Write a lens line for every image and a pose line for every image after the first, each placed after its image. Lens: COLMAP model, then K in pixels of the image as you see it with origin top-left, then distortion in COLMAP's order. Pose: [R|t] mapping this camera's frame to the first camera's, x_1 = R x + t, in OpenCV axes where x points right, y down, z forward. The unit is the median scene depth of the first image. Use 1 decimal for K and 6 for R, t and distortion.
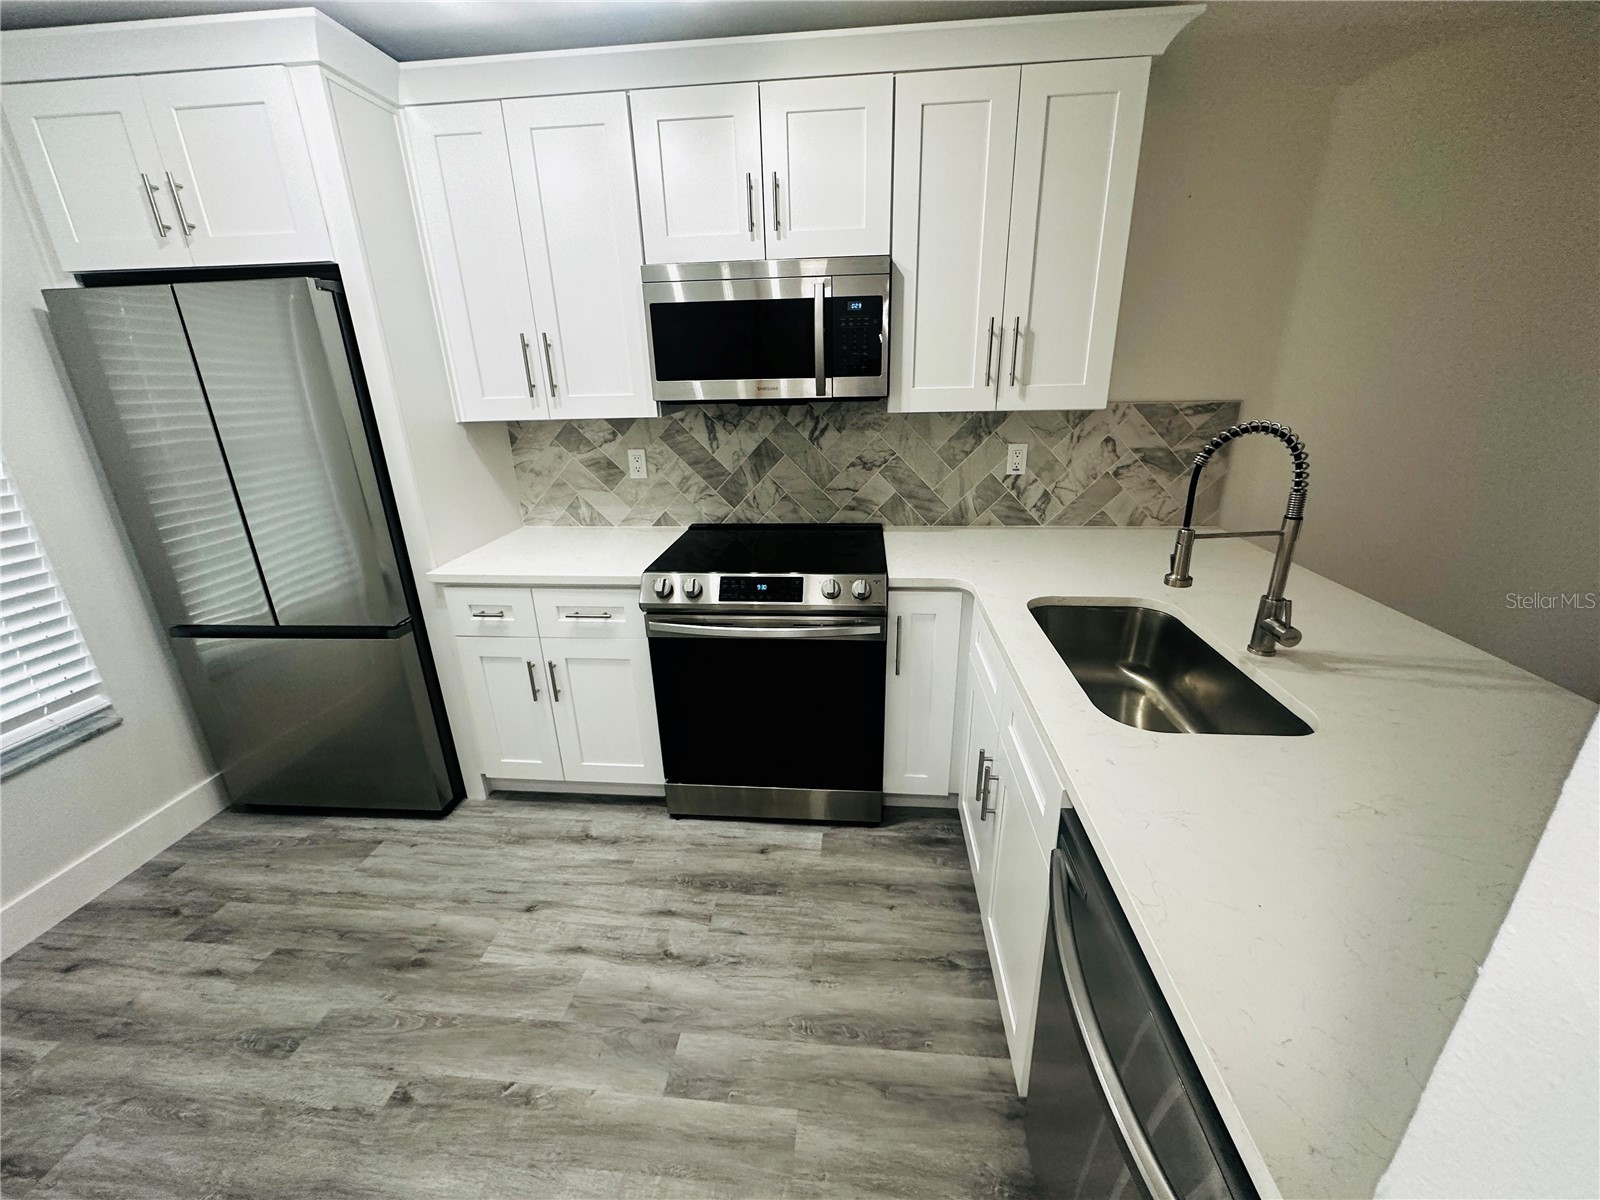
lens RADIAL K [[639.2, 0, 801.6], [0, 639.2, 599.9], [0, 0, 1]] dist [-0.006588, 0.000609]
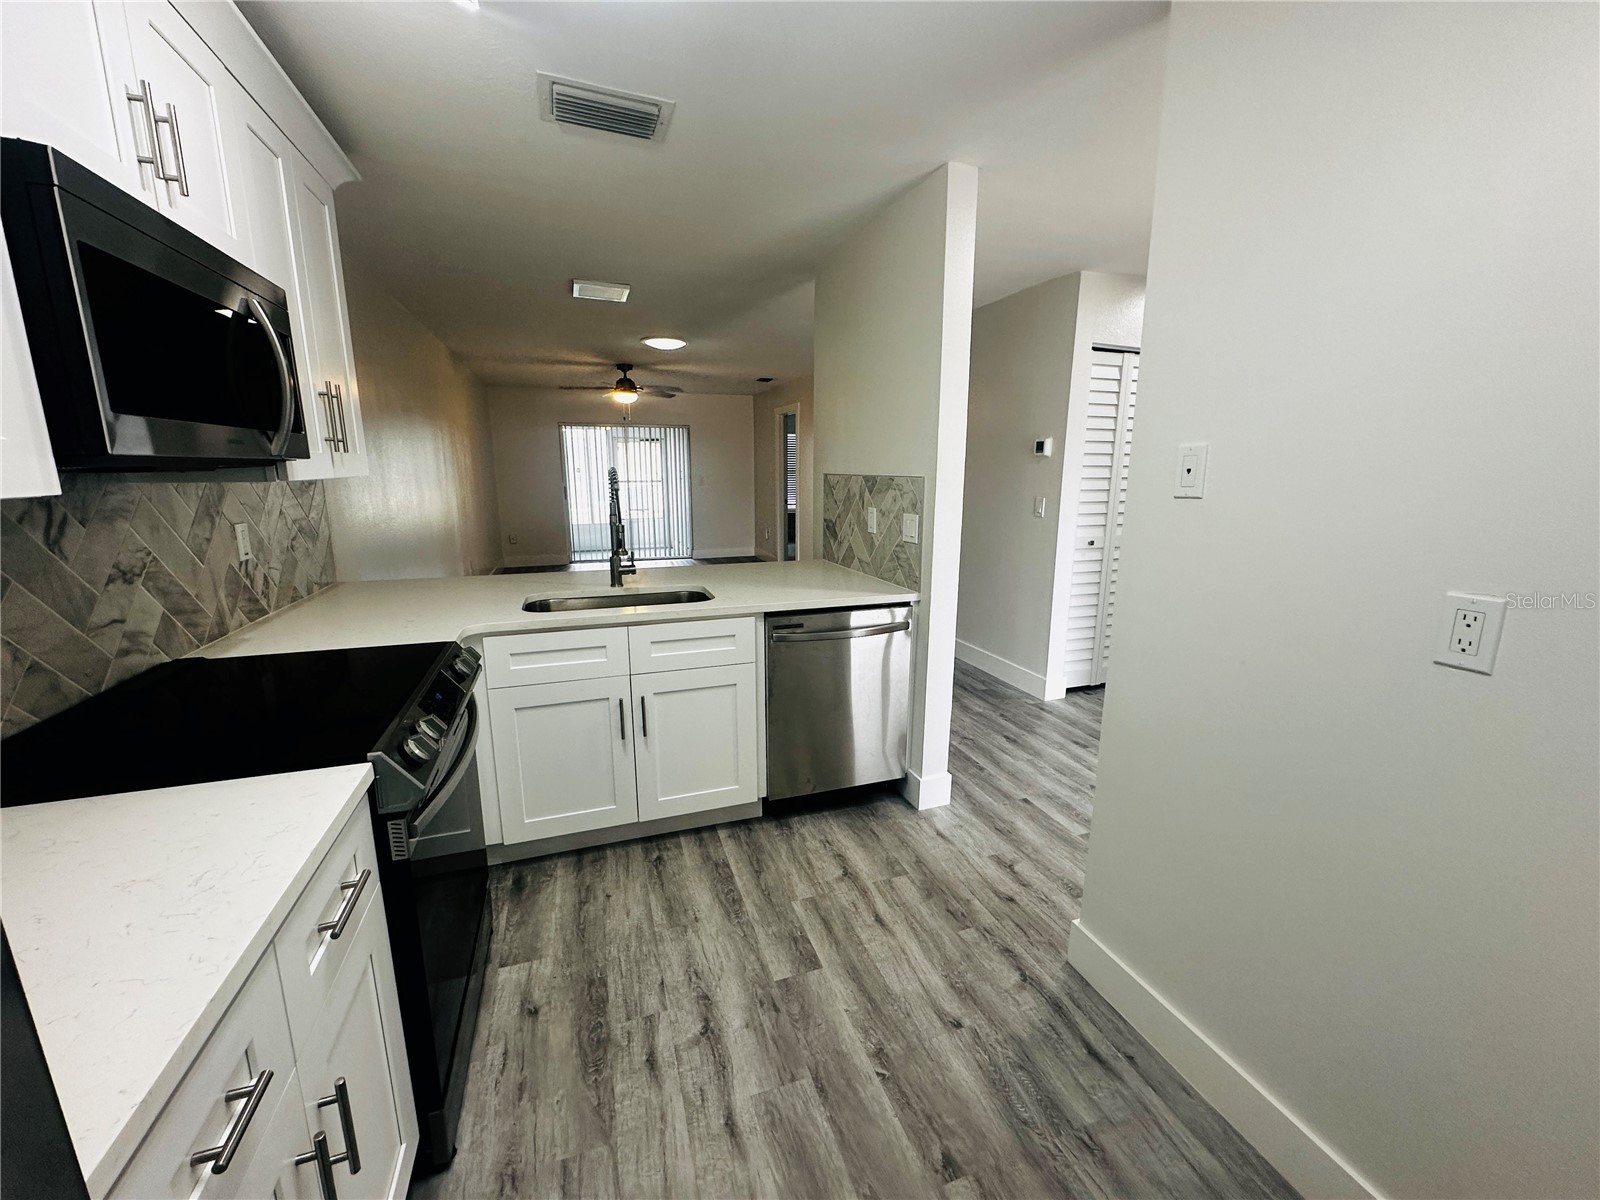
lens RADIAL K [[639.2, 0, 801.6], [0, 639.2, 599.9], [0, 0, 1]] dist [-0.006588, 0.000609]
pose [[-0.418665, -0.165876, 0.892863, -1.007313], [0.312978, 0.896590, 0.313324, -0.255225], [-0.852505, 0.410624, -0.323456, 0.937877]]
